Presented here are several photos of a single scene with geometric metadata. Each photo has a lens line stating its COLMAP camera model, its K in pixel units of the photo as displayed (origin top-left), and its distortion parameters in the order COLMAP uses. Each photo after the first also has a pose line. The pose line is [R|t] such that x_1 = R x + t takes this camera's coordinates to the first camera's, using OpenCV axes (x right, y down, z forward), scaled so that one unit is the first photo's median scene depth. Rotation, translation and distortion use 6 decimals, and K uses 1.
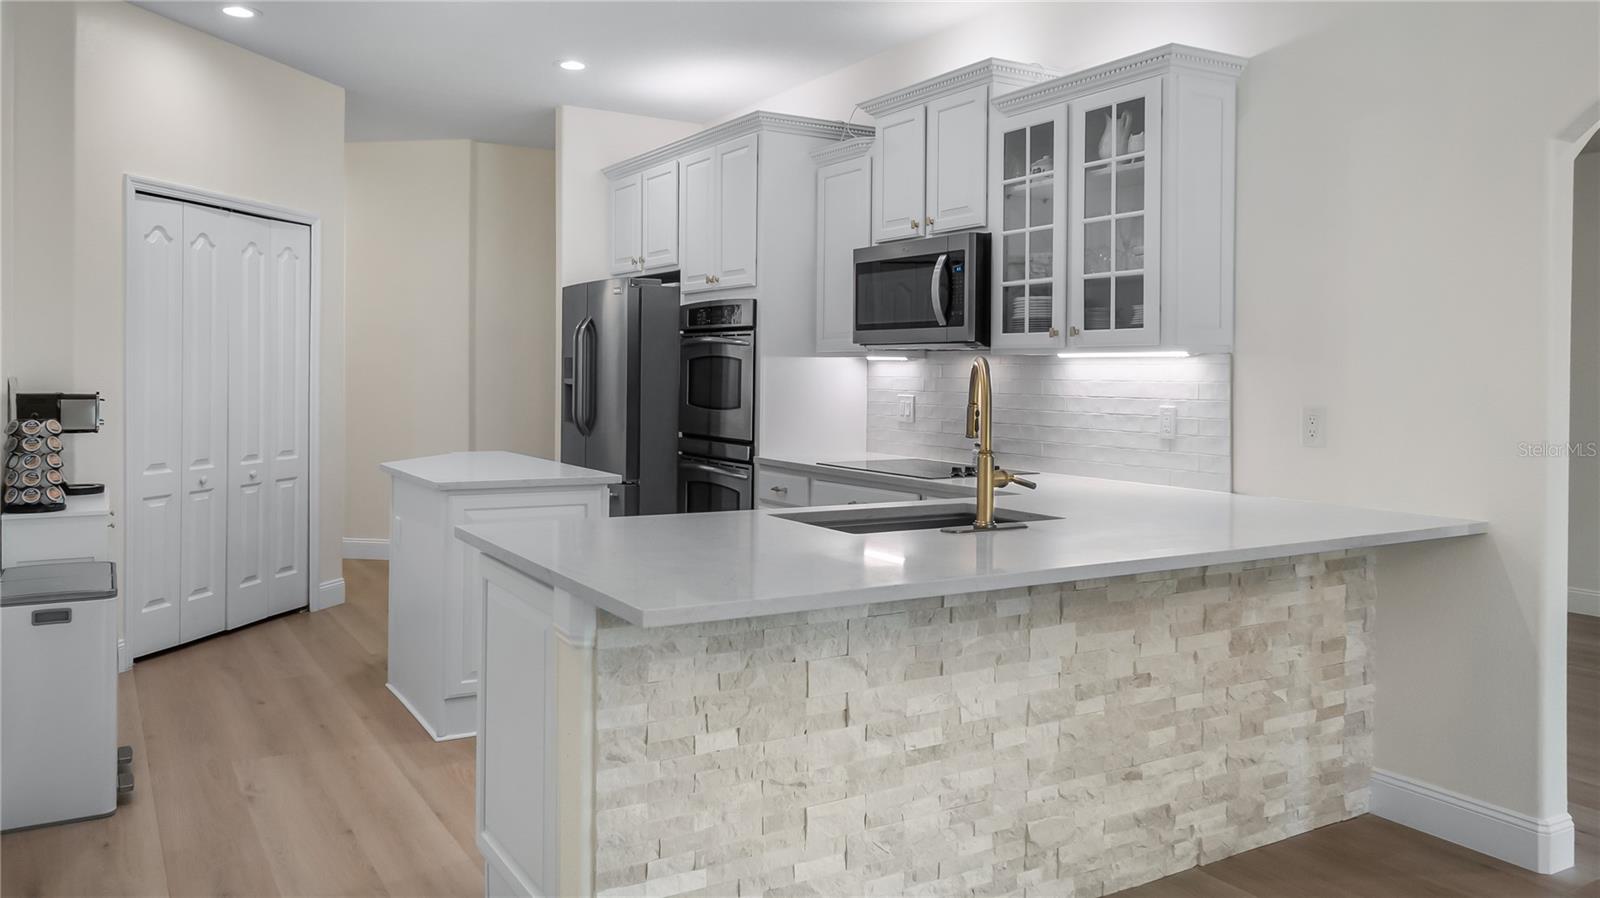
lens RADIAL K [[1174.2, 0, 762.1], [0, 1174.2, 384.5], [0, 0, 1]] dist [-0.013444, 0.020974]
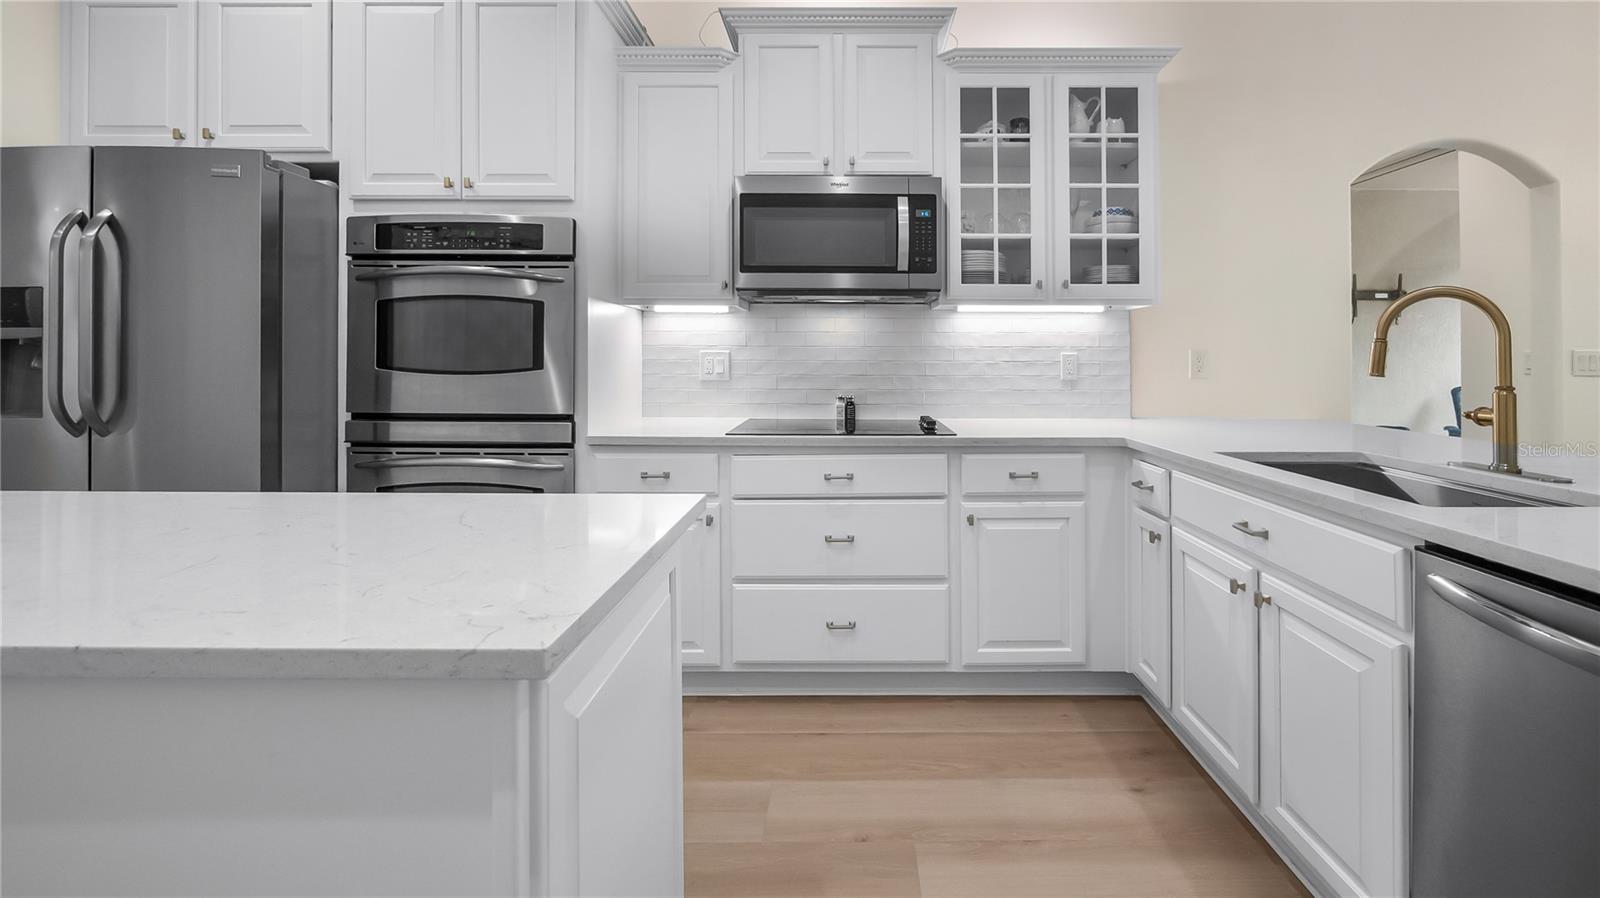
lens RADIAL K [[721.4, 0, 837.5], [0, 721.4, 350.6], [0, 0, 1]] dist [-0.014915, 0.001653]
pose [[0.491423, -0.003517, 0.870914, -0.451289], [0.011365, 0.999933, -0.002375, 0.016412], [-0.870847, 0.011065, 0.491430, 0.916039]]
